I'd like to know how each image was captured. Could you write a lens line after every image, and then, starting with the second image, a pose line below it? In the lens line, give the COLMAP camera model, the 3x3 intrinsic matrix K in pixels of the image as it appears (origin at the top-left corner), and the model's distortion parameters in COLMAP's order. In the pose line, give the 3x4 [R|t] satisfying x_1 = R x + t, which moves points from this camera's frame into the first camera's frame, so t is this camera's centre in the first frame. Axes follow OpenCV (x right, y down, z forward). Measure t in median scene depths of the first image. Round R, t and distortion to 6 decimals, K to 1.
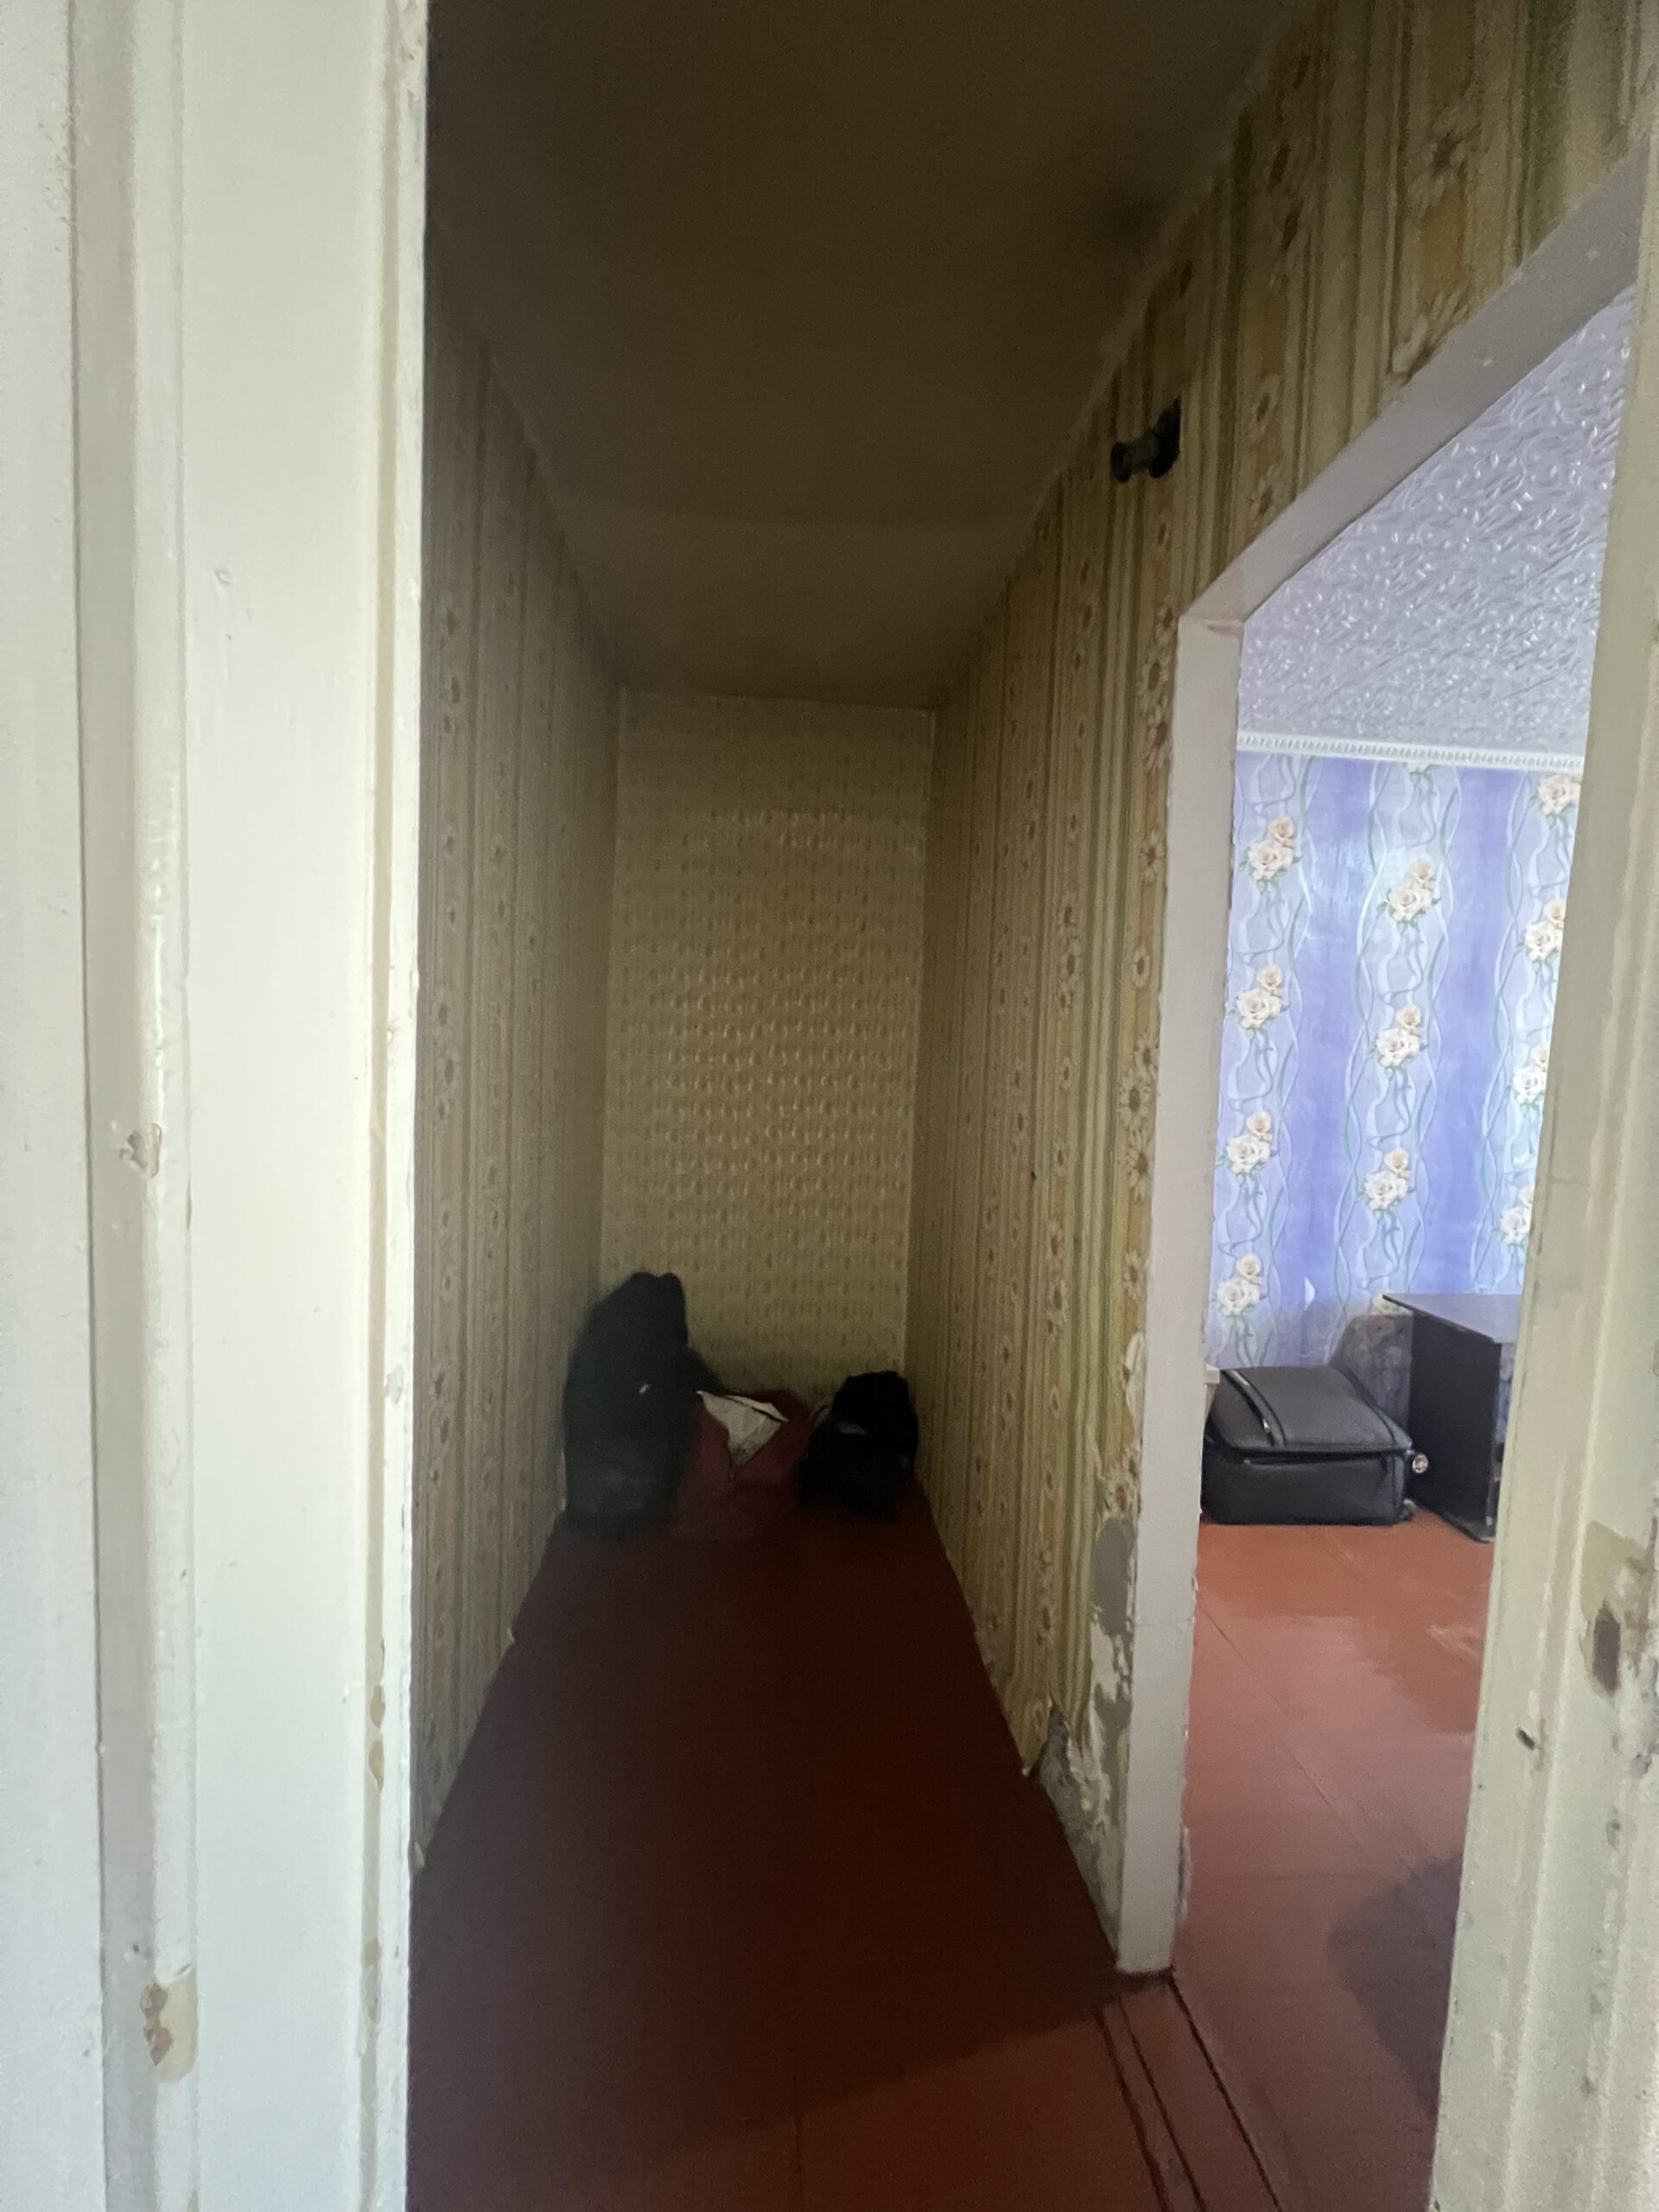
lens RADIAL K [[886.5, 0, 829.3], [0, 886.5, 1091.3], [0, 0, 1]] dist [0.000281, -0.000507]
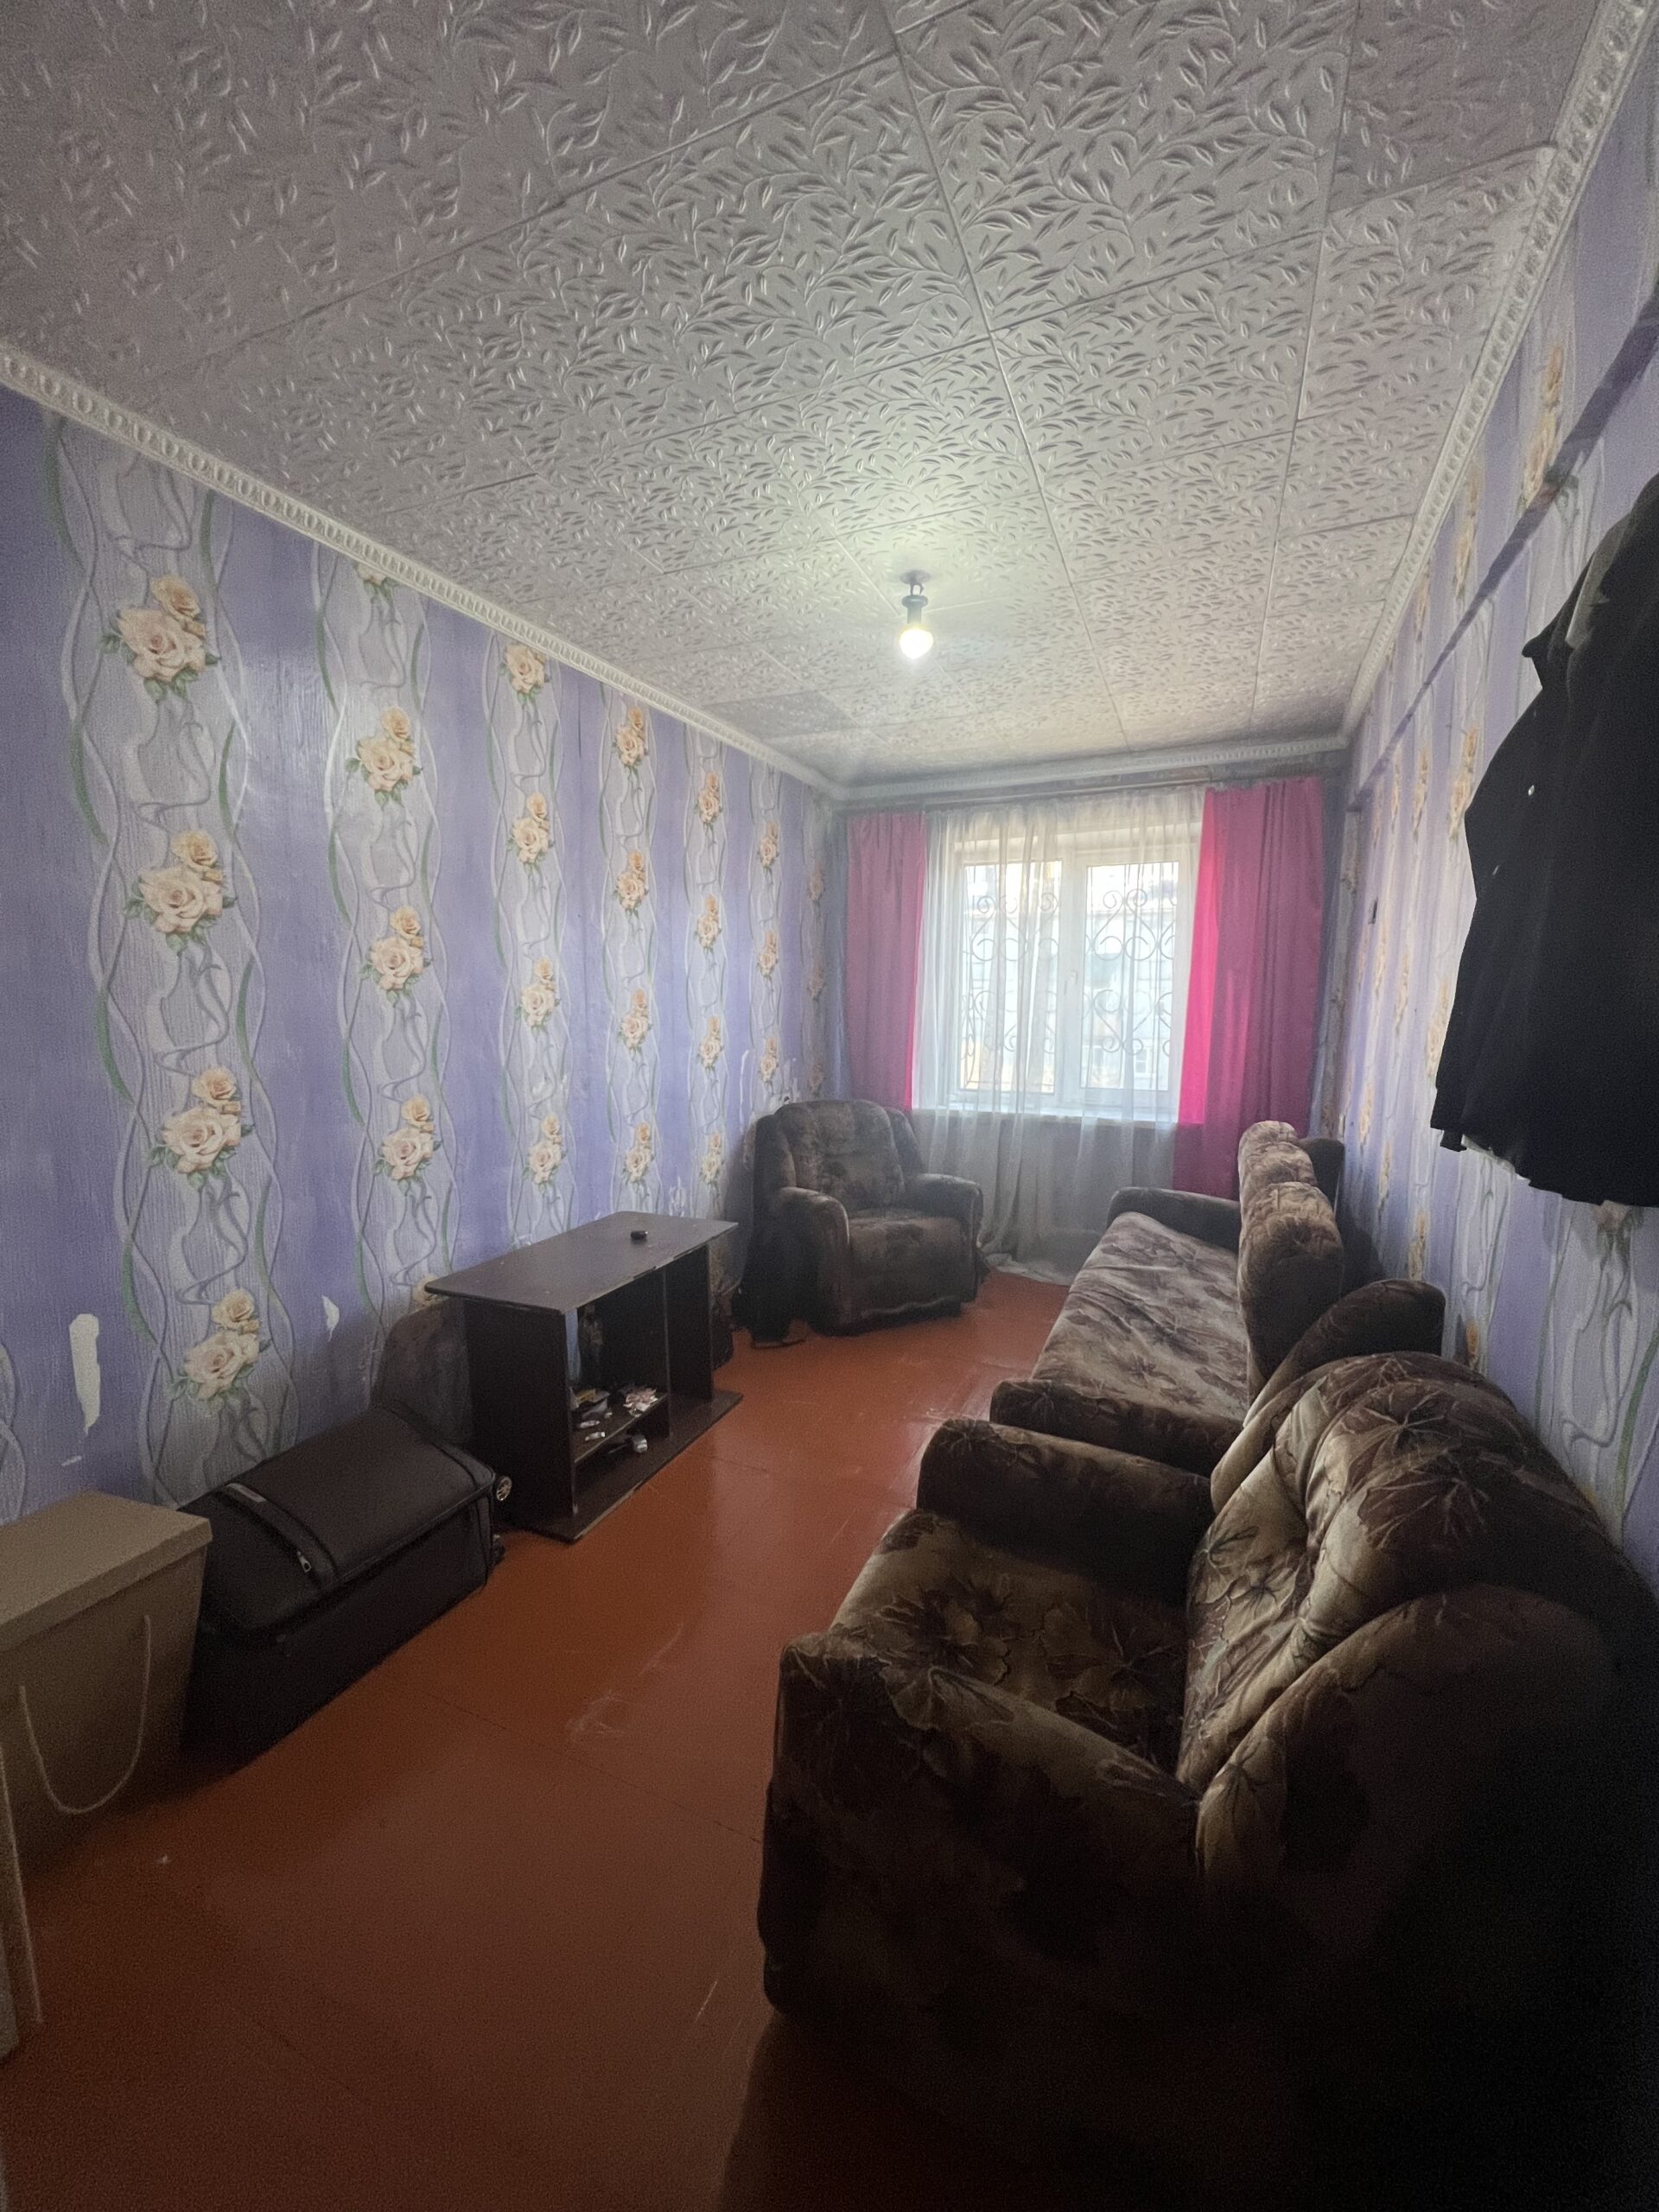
lens RADIAL K [[886.5, 0, 830.9], [0, 886.5, 1104.7], [0, 0, 1]] dist [0.000281, -0.000507]
pose [[0.487647, -0.147135, 0.860553, 0.154675], [0.073418, 0.989116, 0.127513, 0.000707], [-0.869948, 0.000999, 0.493142, 0.309999]]
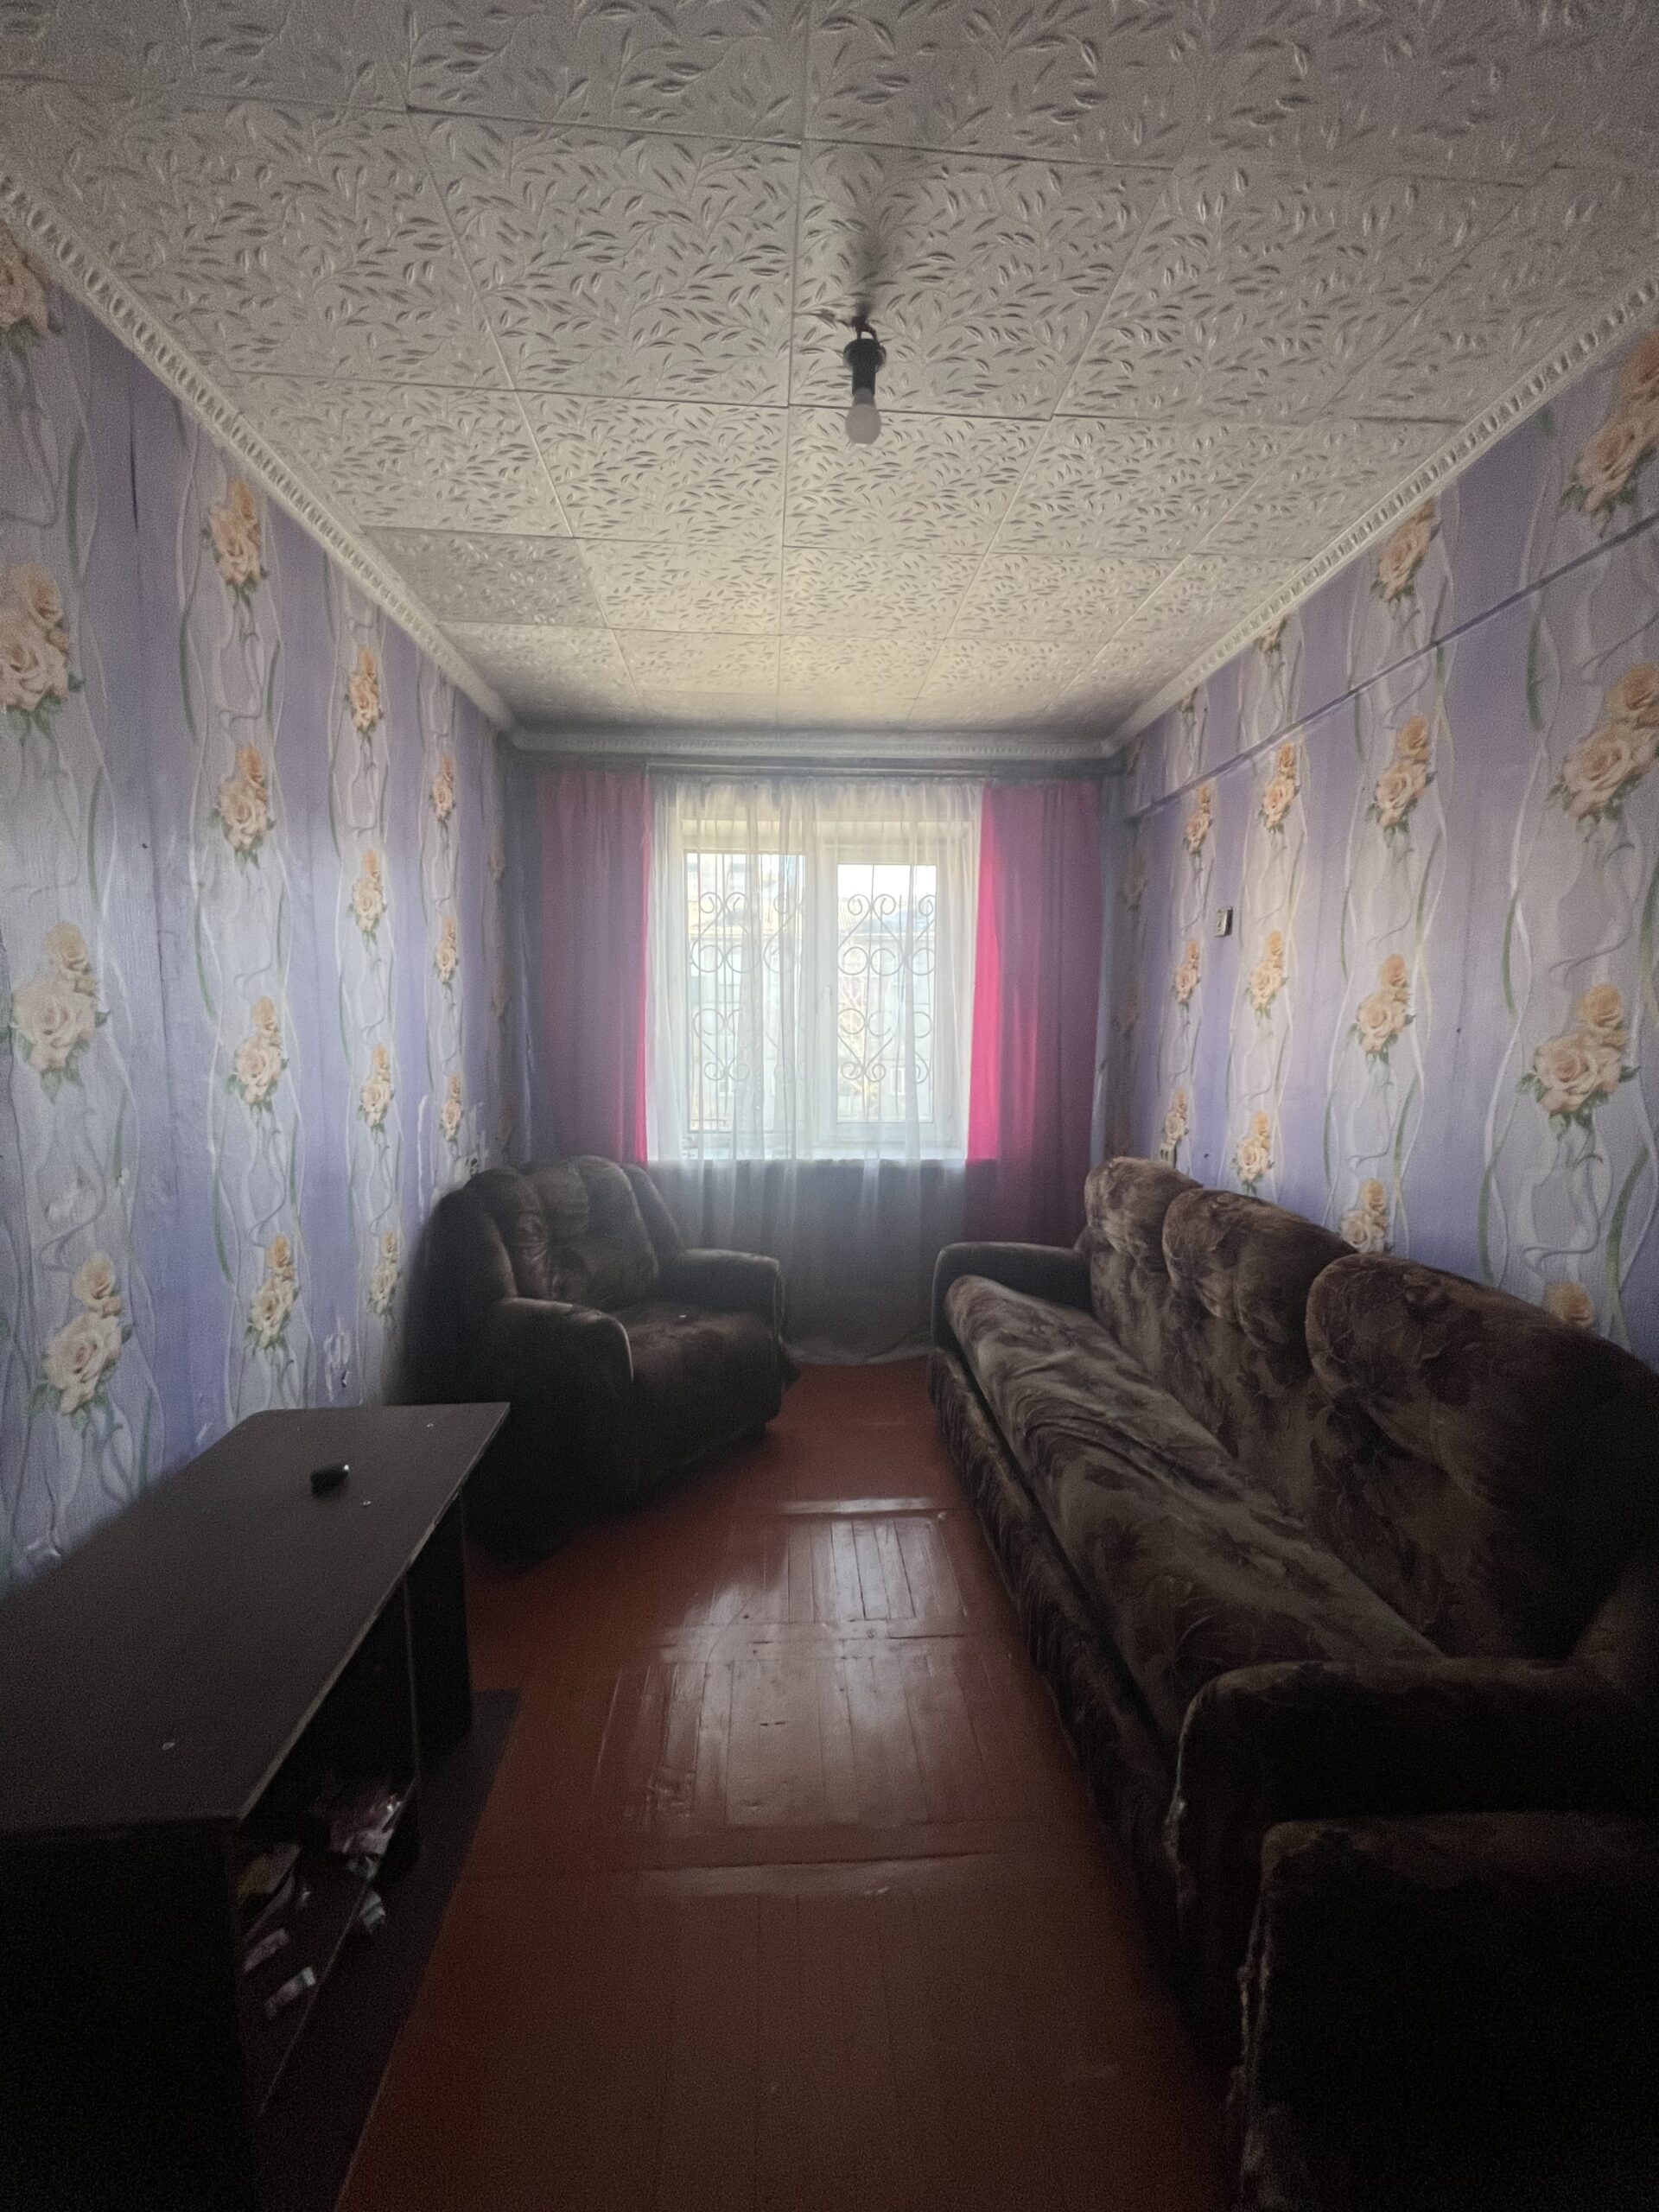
lens RADIAL K [[886.5, 0, 837.6], [0, 886.5, 1104.4], [0, 0, 1]] dist [0.000281, -0.000507]
pose [[0.029277, -0.137046, 0.990132, 0.401015], [0.057760, 0.989133, 0.135200, -0.004709], [-0.997901, 0.053231, 0.036875, 0.642945]]
